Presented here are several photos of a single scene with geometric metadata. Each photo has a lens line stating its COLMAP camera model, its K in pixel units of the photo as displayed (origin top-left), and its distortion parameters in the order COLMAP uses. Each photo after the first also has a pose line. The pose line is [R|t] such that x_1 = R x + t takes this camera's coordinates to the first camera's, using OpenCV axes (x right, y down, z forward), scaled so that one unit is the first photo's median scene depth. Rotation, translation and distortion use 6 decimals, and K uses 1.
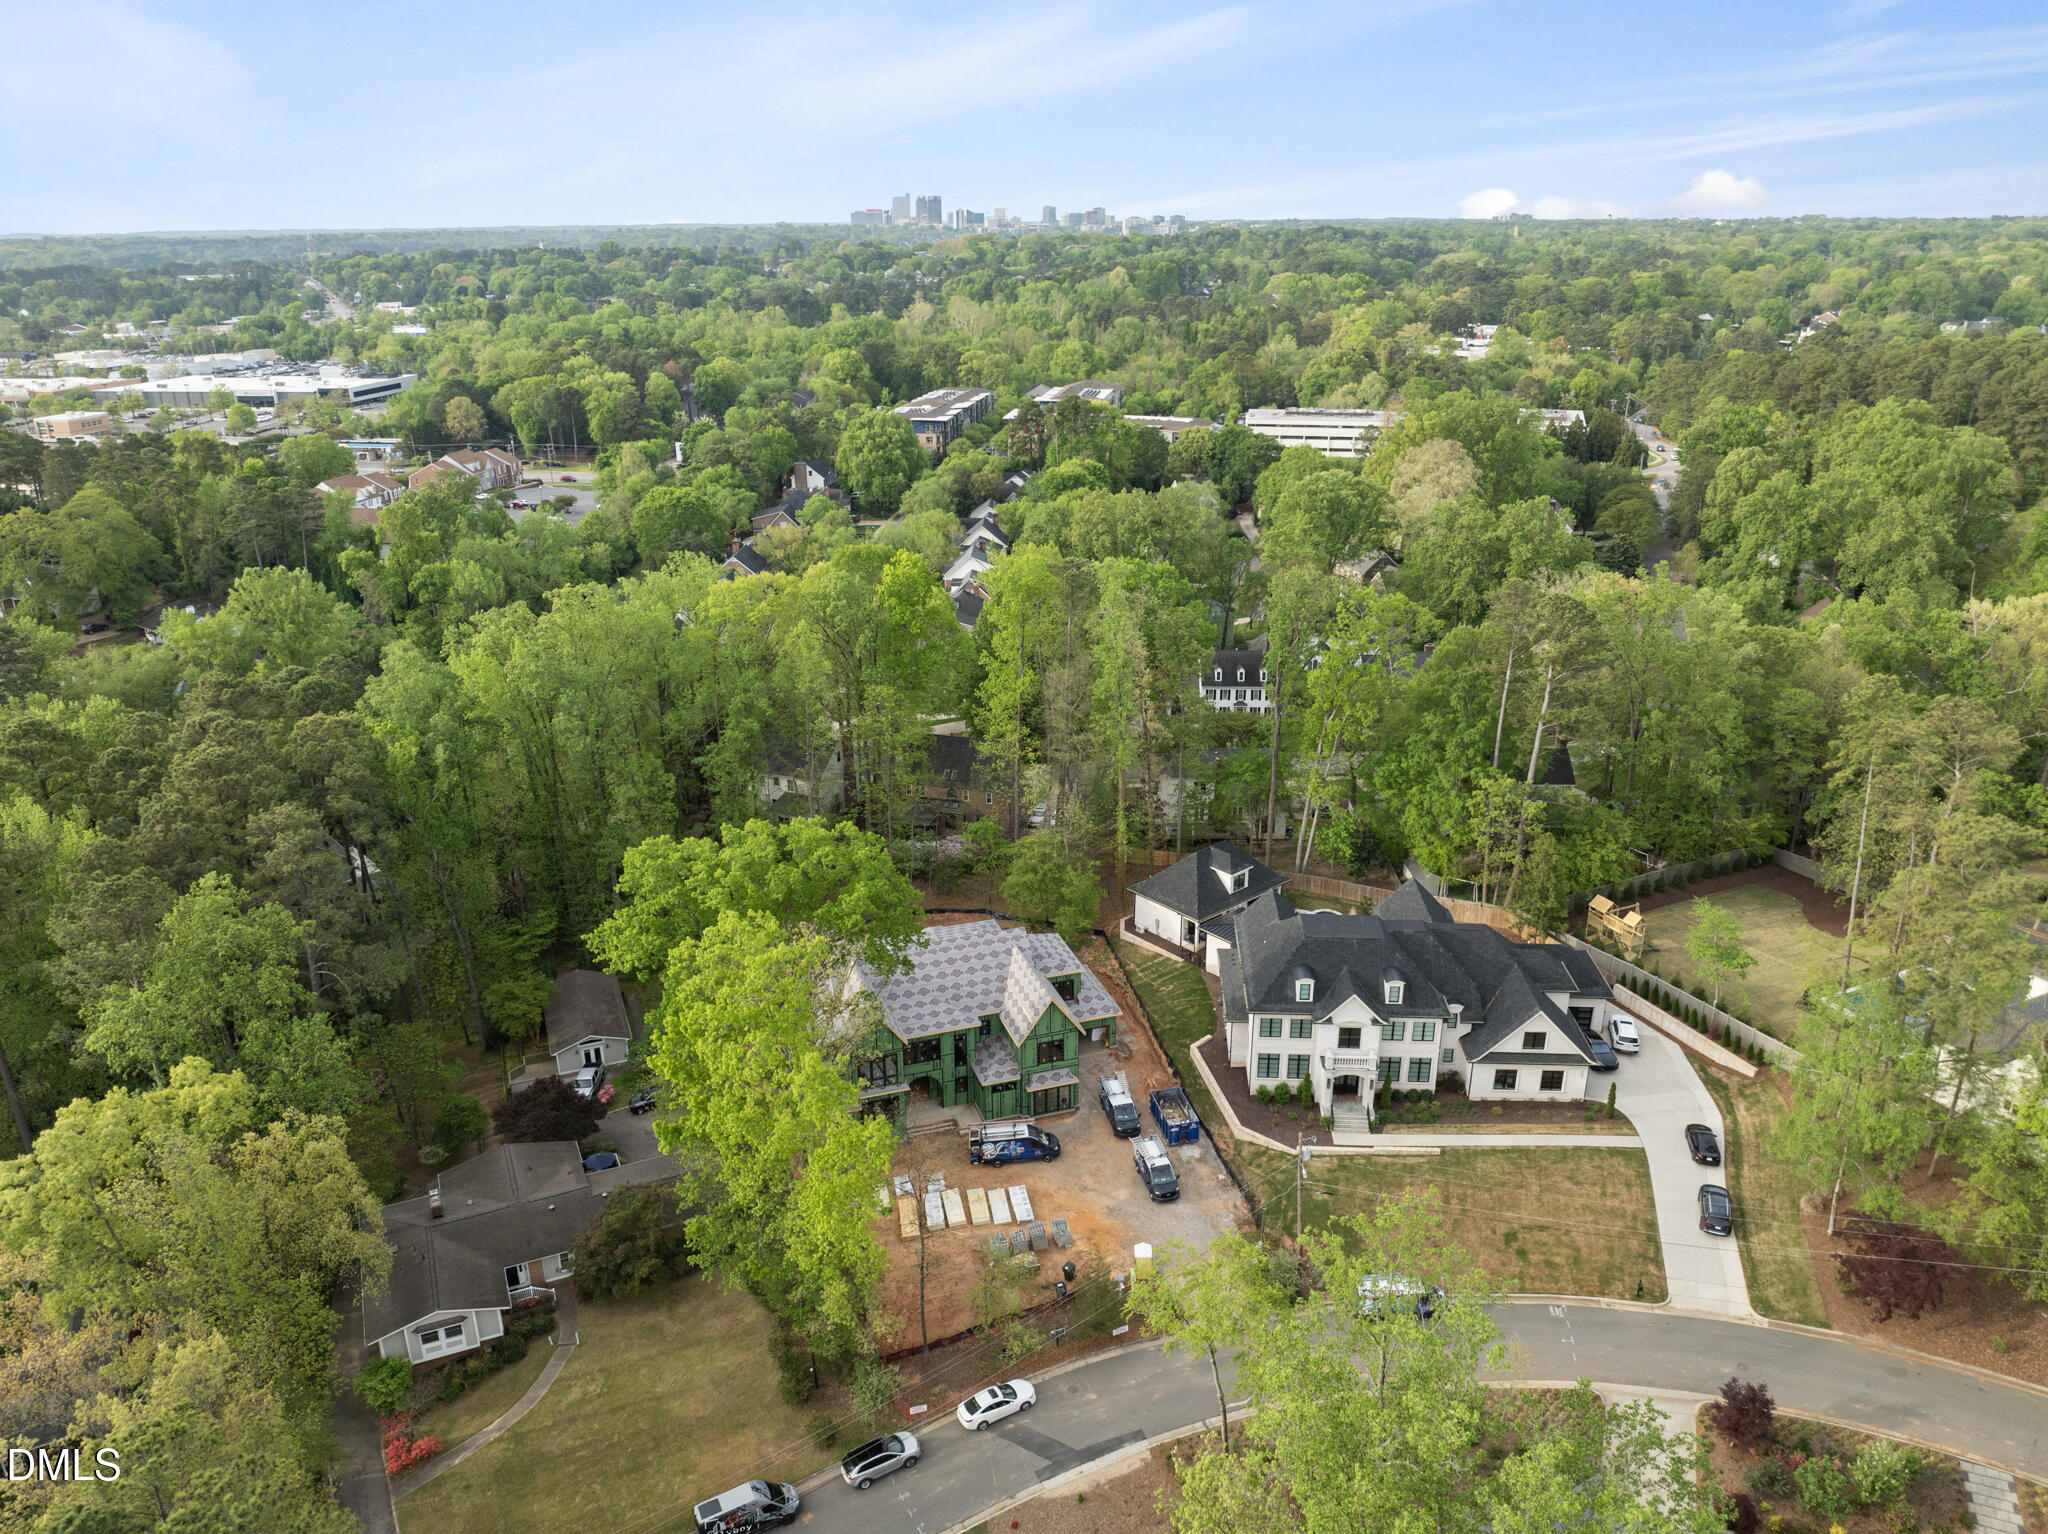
lens RADIAL K [[1458.4, 0, 1036.8], [0, 1458.4, 758.3], [0, 0, 1]] dist [-0.006163, -0.044826]
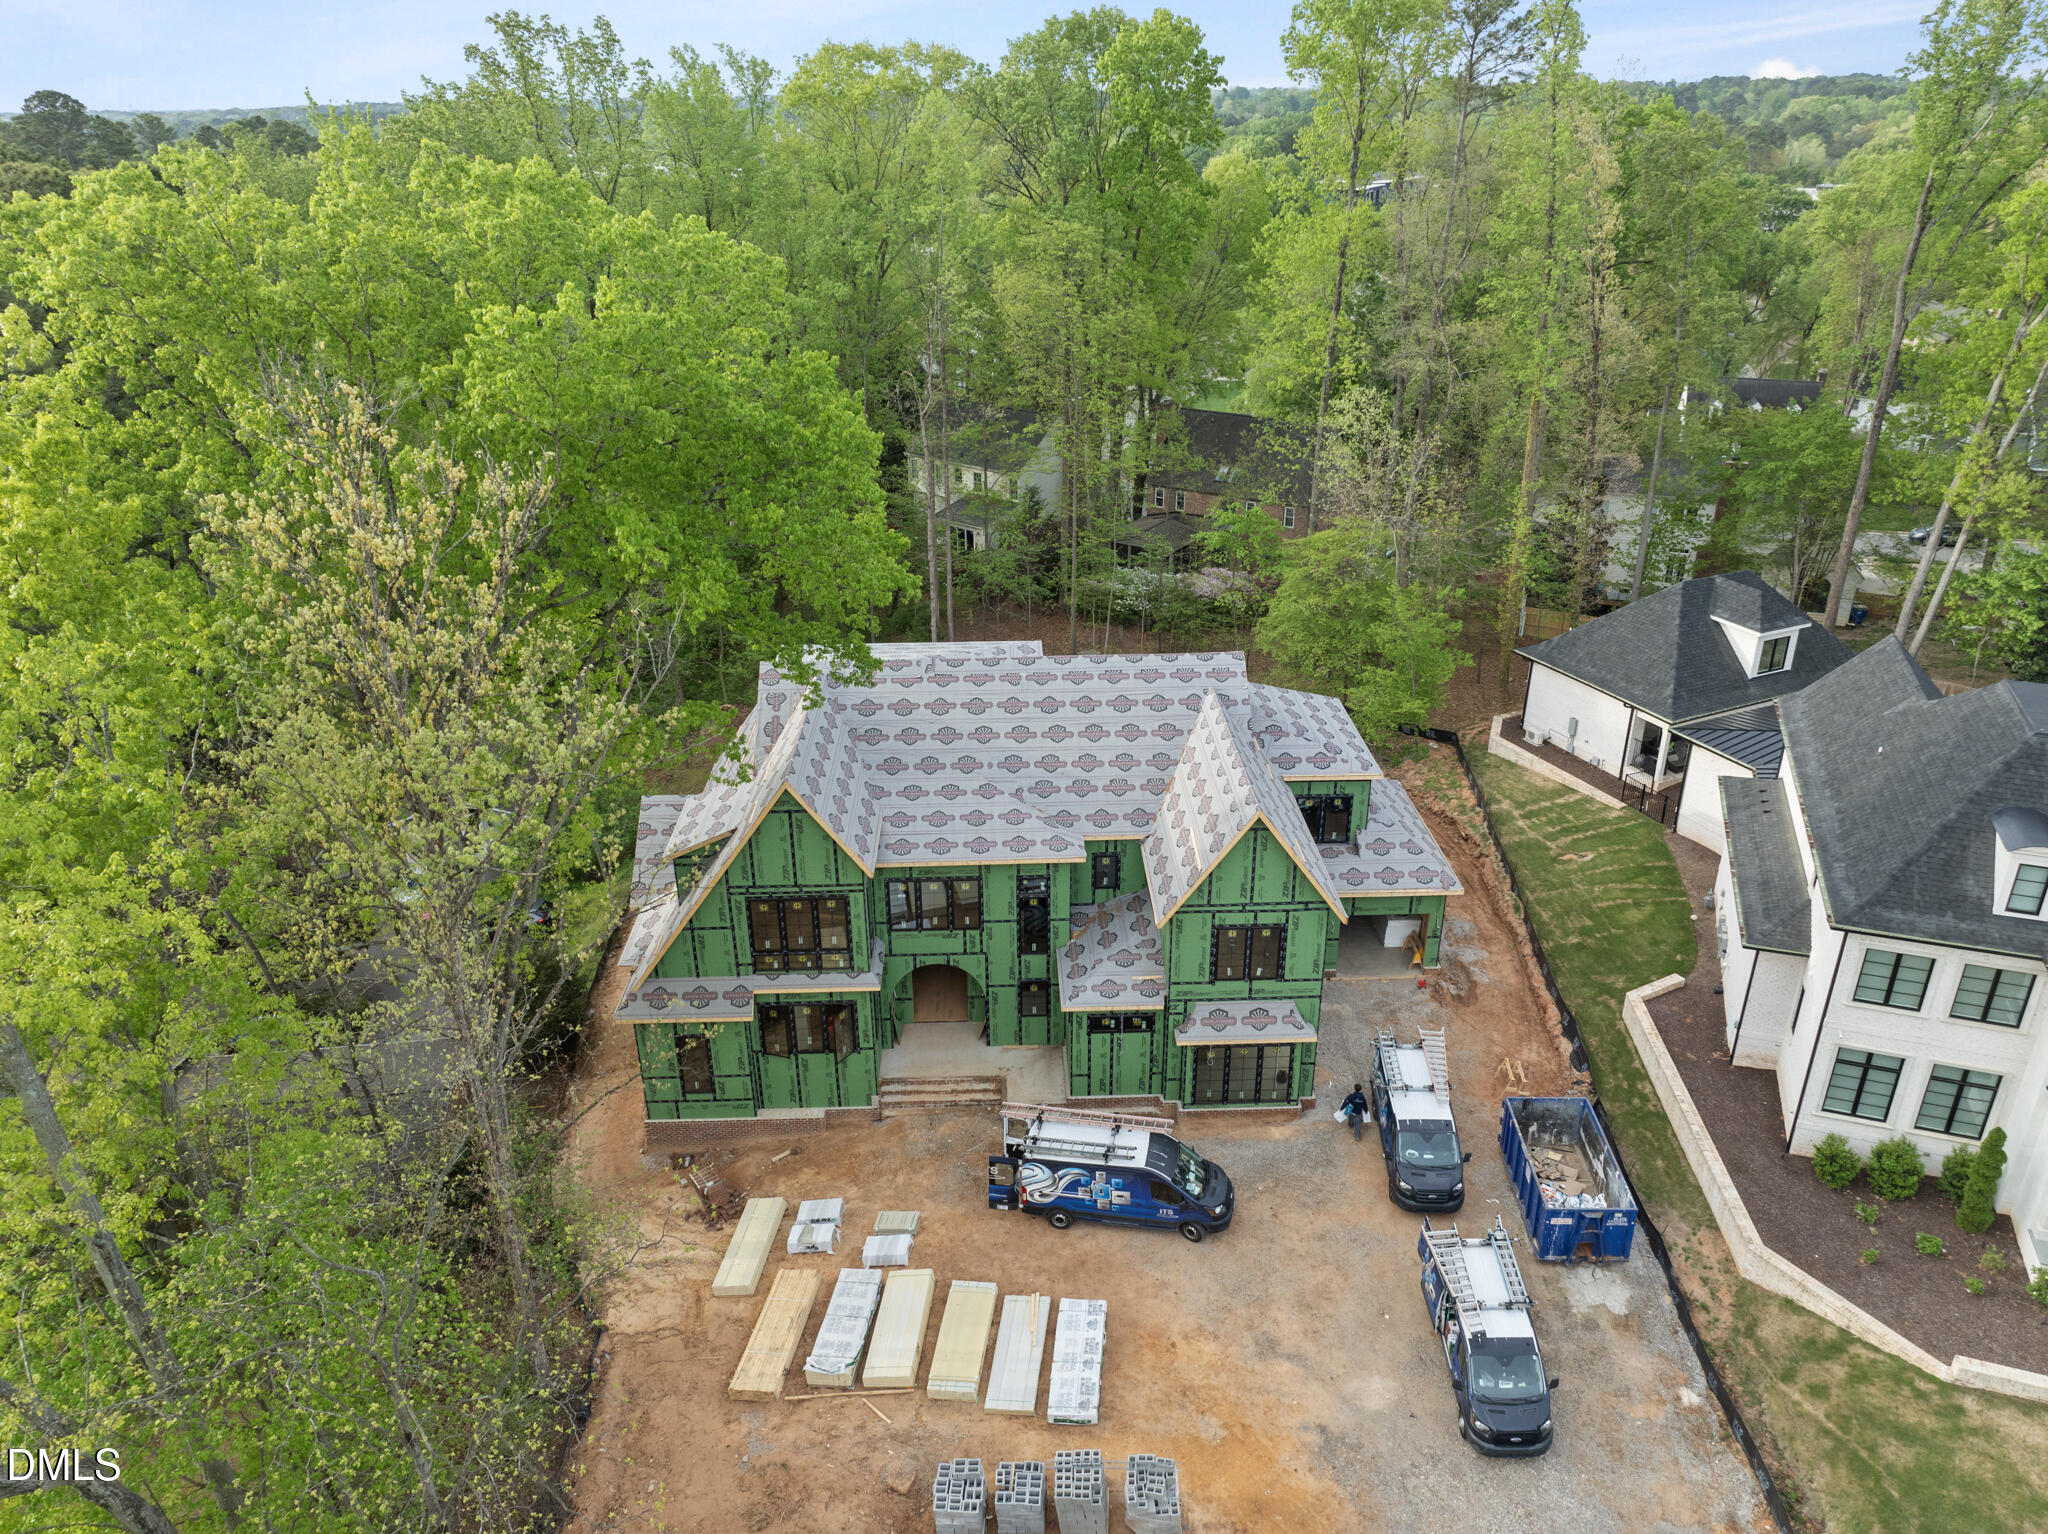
lens RADIAL K [[1458.4, 0, 1036.8], [0, 1458.4, 758.3], [0, 0, 1]] dist [-0.006163, -0.044826]
pose [[0.957955, 0.117896, -0.261578, 0.050168], [-0.098167, 0.991334, 0.087295, 0.121596], [0.269602, -0.057946, 0.961227, 0.614131]]
